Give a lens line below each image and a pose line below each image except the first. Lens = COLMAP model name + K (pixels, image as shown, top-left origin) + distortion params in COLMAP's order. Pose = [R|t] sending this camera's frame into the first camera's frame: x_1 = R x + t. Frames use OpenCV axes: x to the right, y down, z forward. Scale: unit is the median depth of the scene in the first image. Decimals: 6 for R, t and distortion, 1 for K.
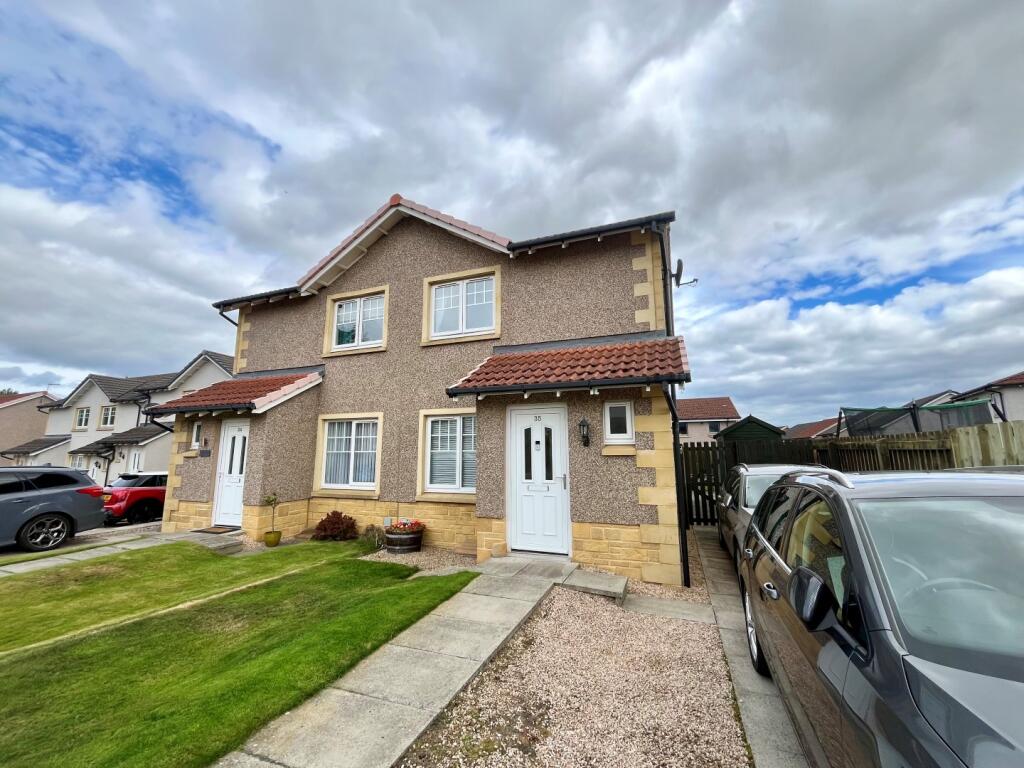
lens RADIAL K [[415.3, 0, 512.9], [0, 415.3, 382.7], [0, 0, 1]] dist [-0.002388, -0.000045]
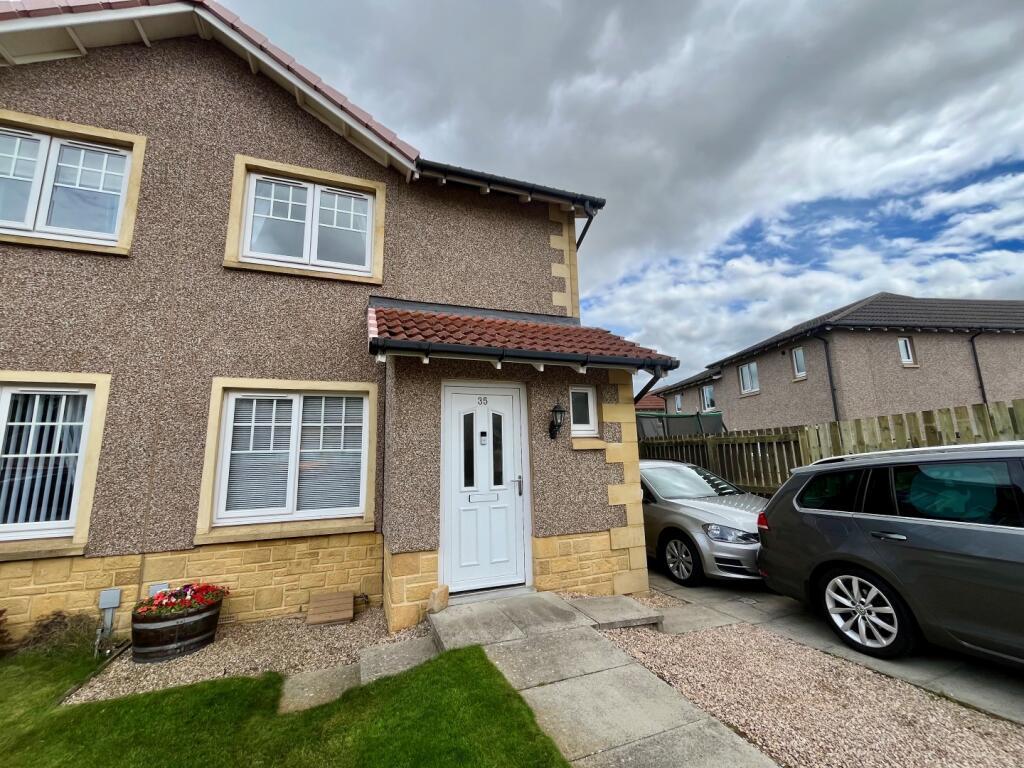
lens RADIAL K [[415.3, 0, 512.9], [0, 415.3, 382.7], [0, 0, 1]] dist [-0.002388, -0.000045]
pose [[0.746207, 0.102304, 0.657807, -0.367818], [-0.086366, 0.994648, -0.056717, 0.088104], [-0.660088, -0.014489, 0.751048, 0.408747]]
